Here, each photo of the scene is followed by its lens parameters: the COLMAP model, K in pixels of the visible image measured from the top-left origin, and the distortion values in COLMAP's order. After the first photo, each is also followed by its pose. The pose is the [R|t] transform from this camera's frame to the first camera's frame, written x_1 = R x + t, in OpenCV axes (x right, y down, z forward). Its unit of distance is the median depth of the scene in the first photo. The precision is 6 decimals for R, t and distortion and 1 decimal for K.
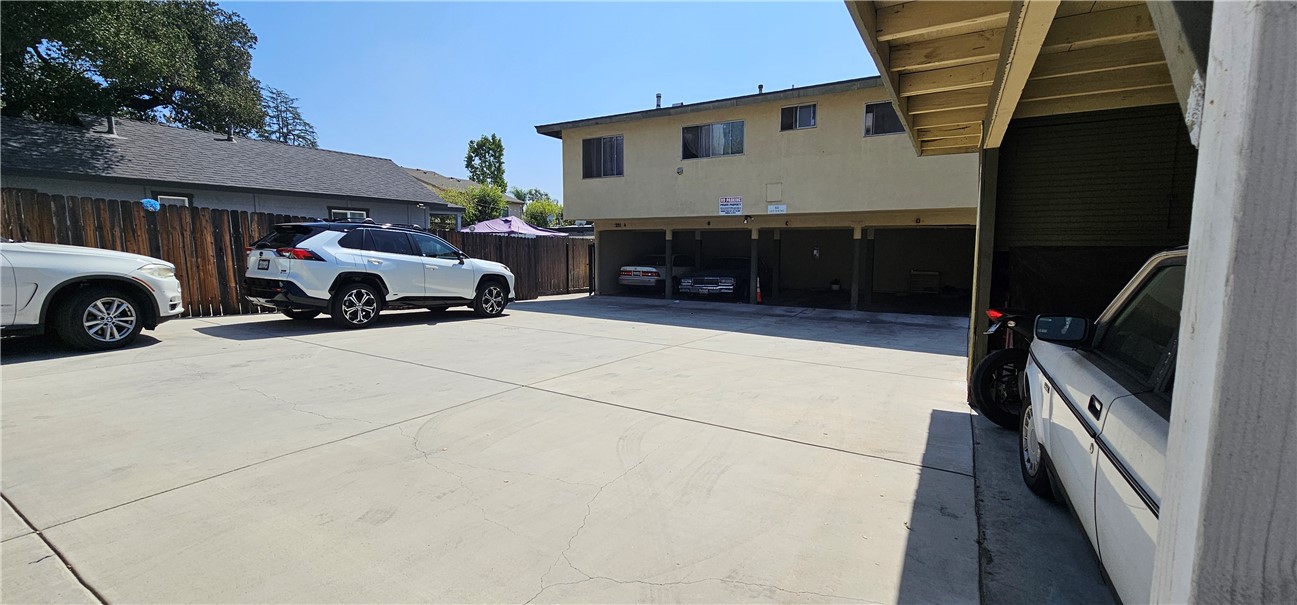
lens RADIAL K [[526.1, 0, 642.2], [0, 526.1, 303.6], [0, 0, 1]] dist [-0.002056, 0.001043]
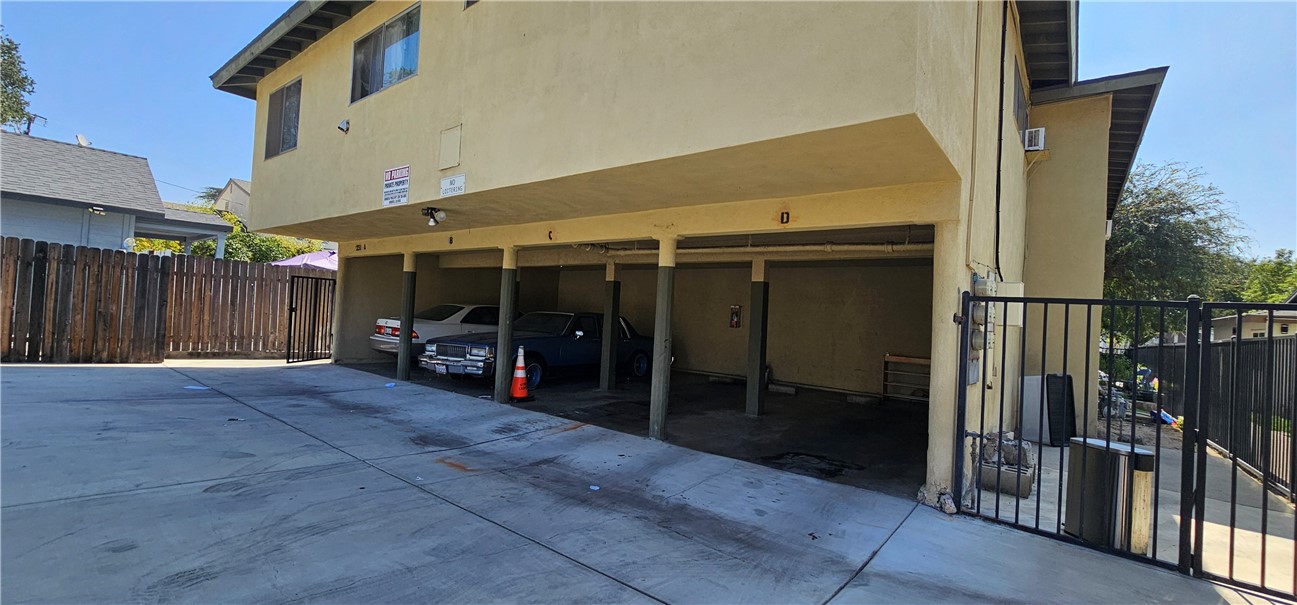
lens RADIAL K [[526.1, 0, 646.8], [0, 526.1, 303.7], [0, 0, 1]] dist [-0.002056, 0.001043]
pose [[0.990315, 0.047802, -0.130348, 0.444633], [-0.064699, 0.989578, -0.128647, -0.038652], [0.122840, 0.135835, 0.983087, 0.580458]]
